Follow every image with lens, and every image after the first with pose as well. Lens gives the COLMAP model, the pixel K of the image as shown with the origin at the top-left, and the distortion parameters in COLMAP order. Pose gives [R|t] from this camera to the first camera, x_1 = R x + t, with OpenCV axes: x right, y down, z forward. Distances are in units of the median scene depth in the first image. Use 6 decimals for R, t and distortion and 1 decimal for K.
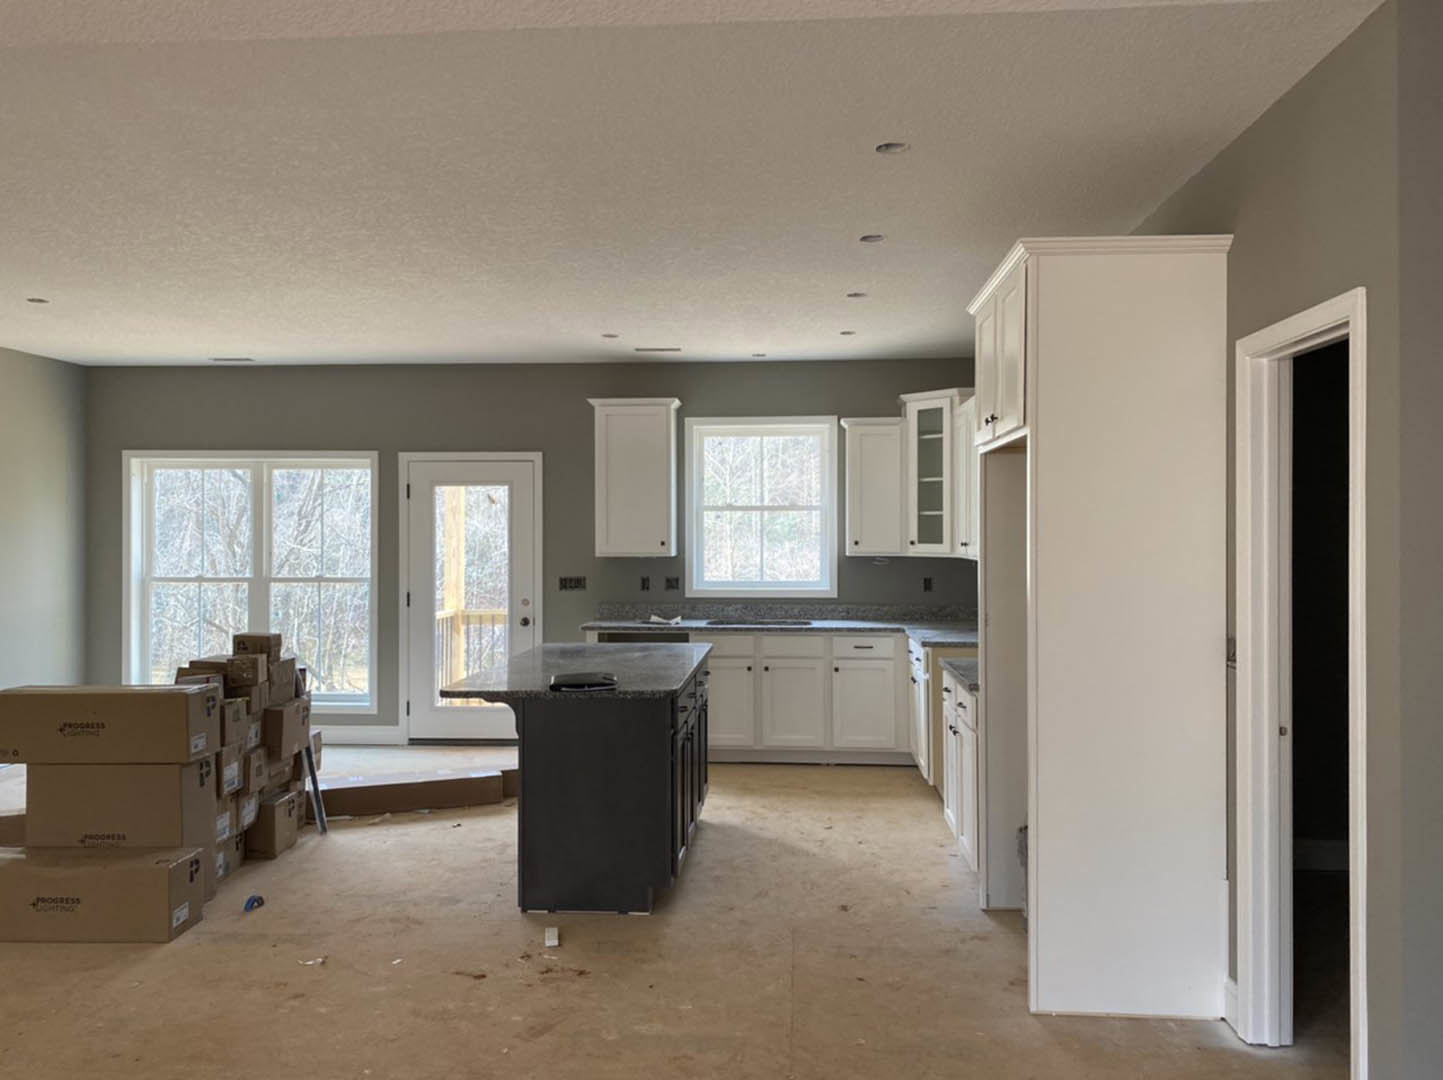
lens RADIAL K [[1079.5, 0, 721.5], [0, 1079.5, 540.0], [0, 0, 1]] dist [0.025783, -0.008541]
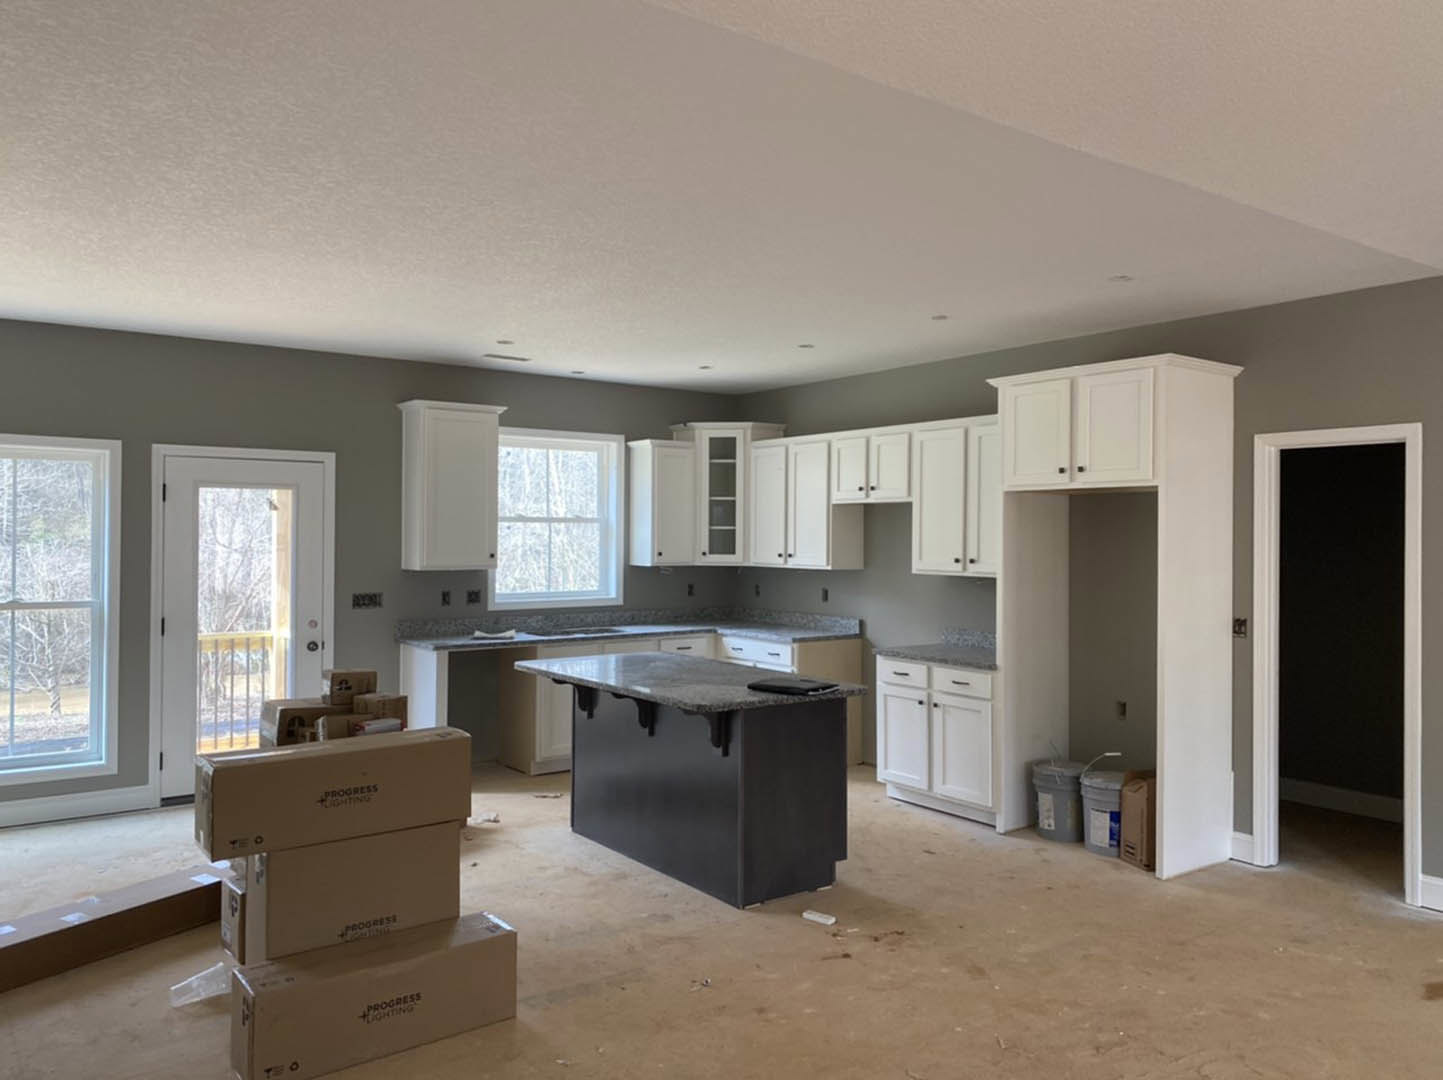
lens RADIAL K [[1079.5, 0, 721.5], [0, 1079.5, 540.0], [0, 0, 1]] dist [0.025783, -0.008541]
pose [[0.770138, 0.002481, 0.637872, -0.536755], [-0.001464, 0.999997, -0.002123, -0.009443], [-0.637875, 0.000702, 0.770140, 0.121289]]
